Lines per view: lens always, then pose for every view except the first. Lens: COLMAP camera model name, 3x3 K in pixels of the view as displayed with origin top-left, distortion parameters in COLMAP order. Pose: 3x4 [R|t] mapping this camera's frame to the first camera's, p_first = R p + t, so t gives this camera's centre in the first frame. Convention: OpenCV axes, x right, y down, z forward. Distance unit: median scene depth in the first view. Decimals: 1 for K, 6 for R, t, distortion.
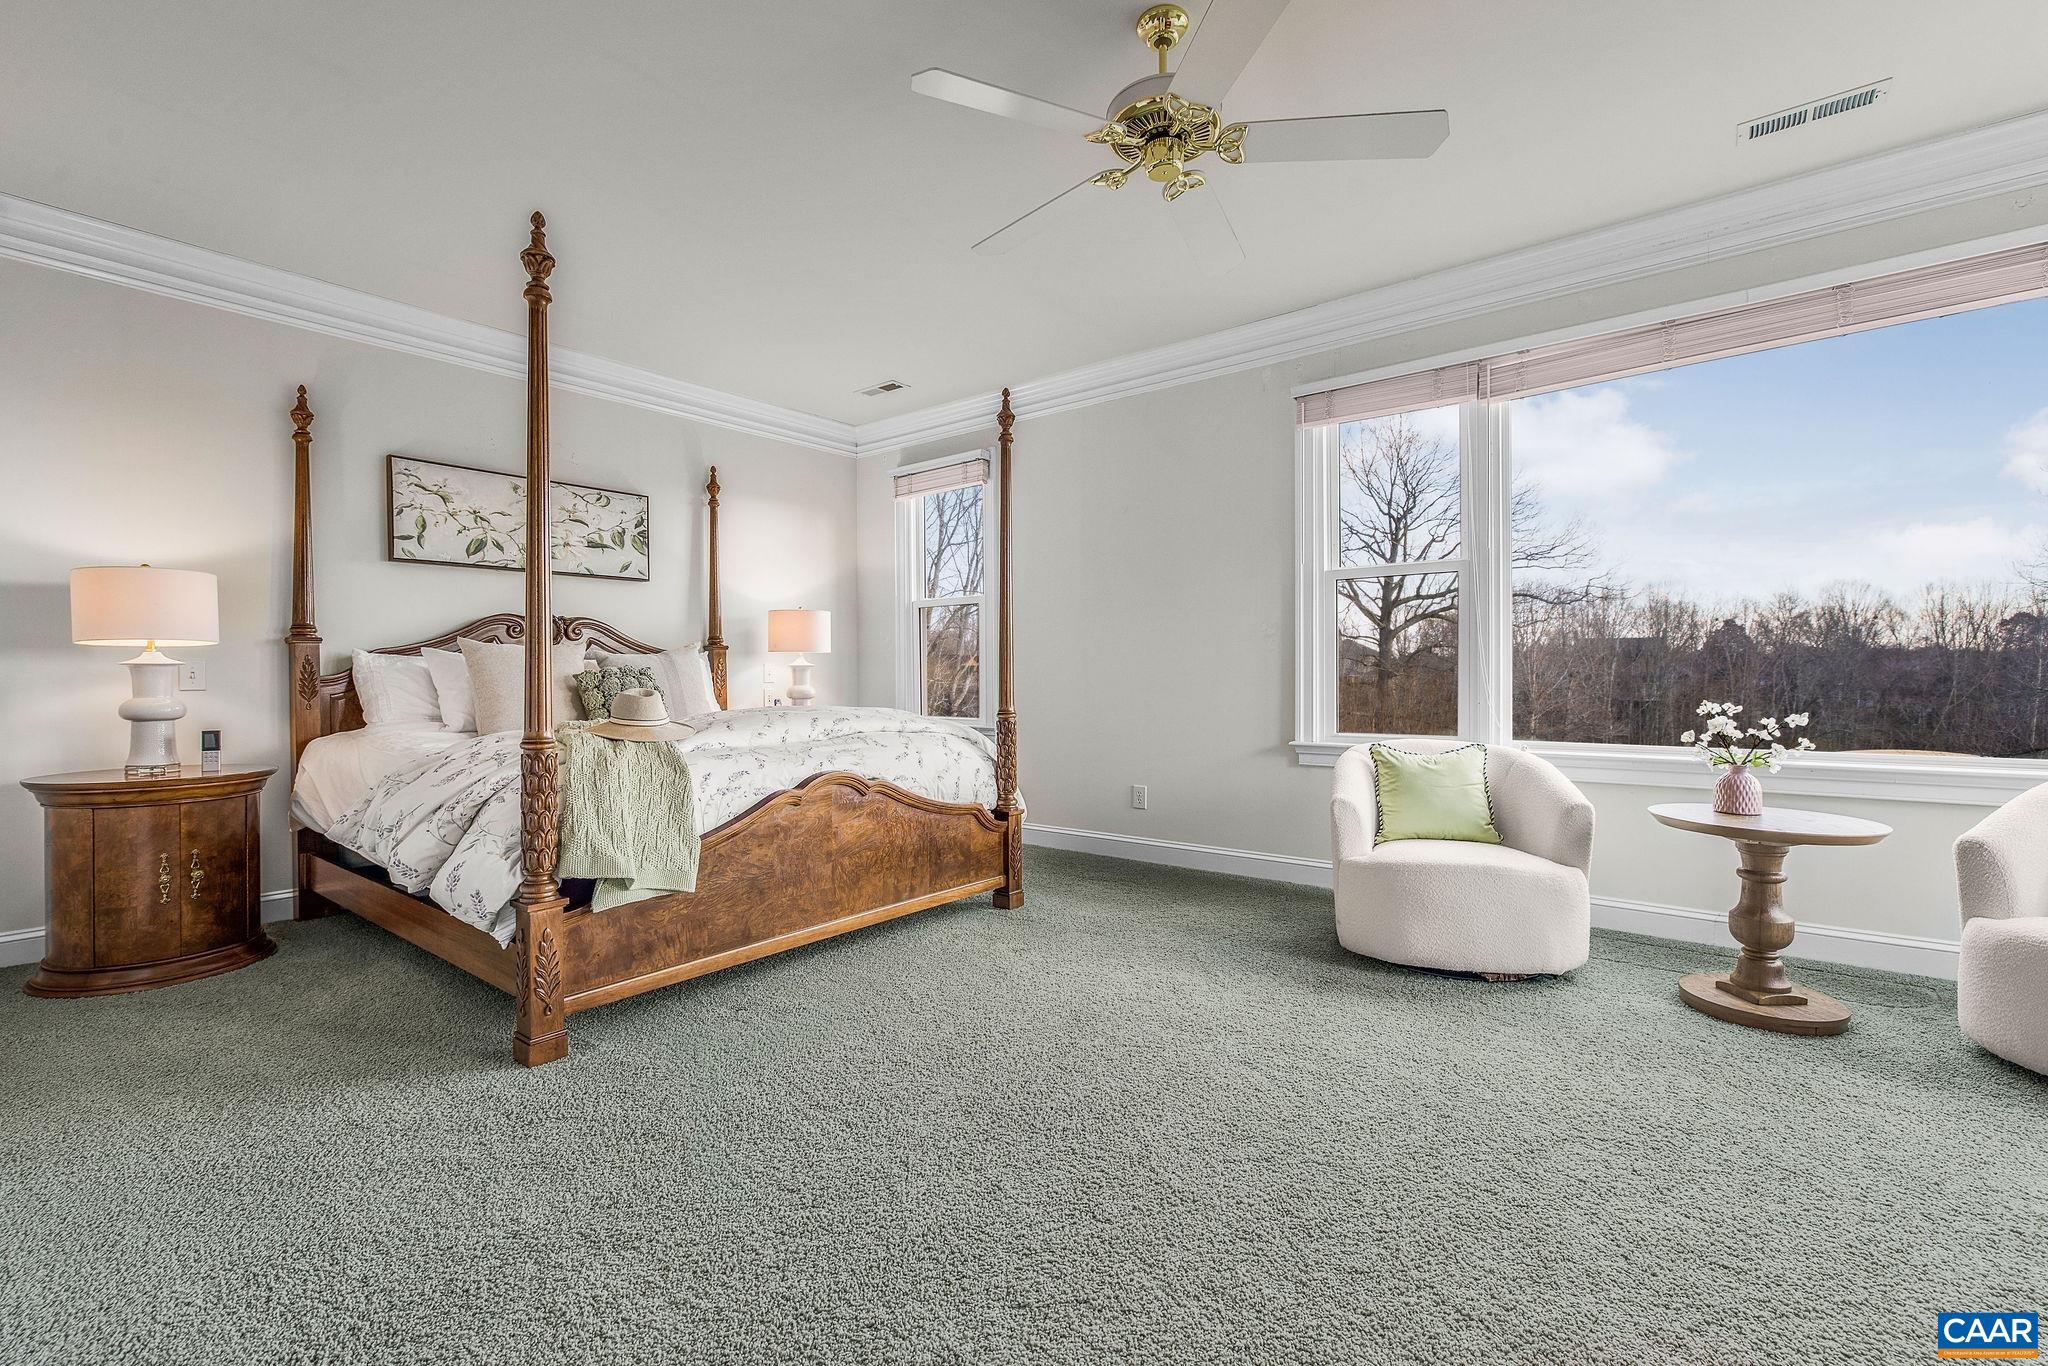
lens RADIAL K [[900.9, 0, 1024.0], [0, 900.9, 683.0], [0, 0, 1]] dist [-0.000661, -0.000153]
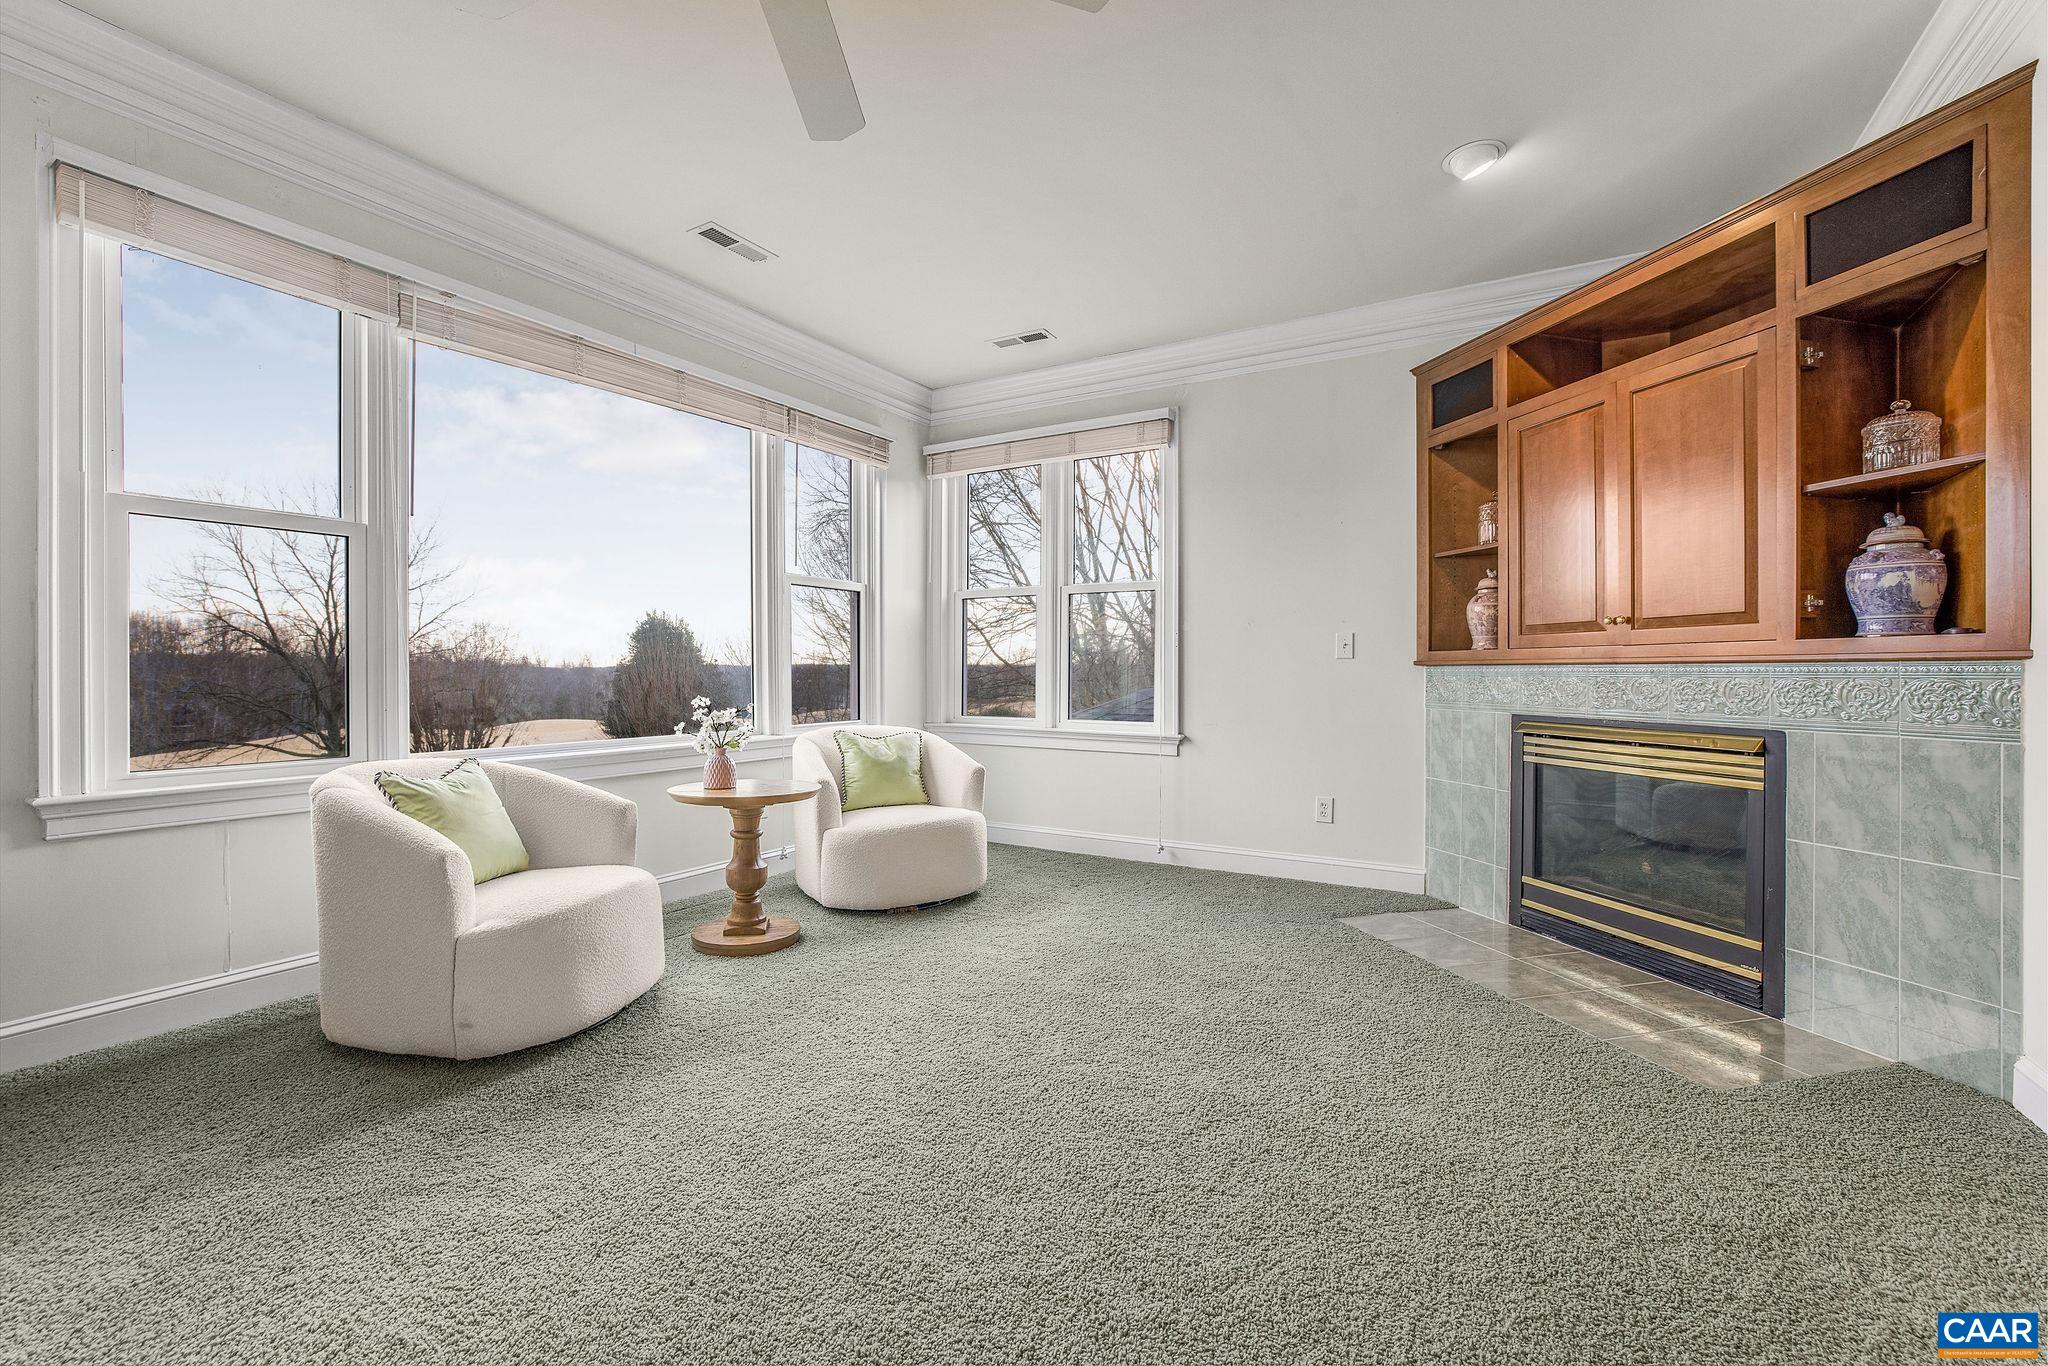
lens RADIAL K [[872.9, 0, 1024.0], [0, 872.9, 683.0], [0, 0, 1]] dist [-0.000926, -0.000073]
pose [[-0.130090, -0.001566, 0.991501, -0.429208], [0.012512, 0.999917, 0.003221, 0.004439], [-0.991423, 0.012825, -0.130060, 0.751177]]
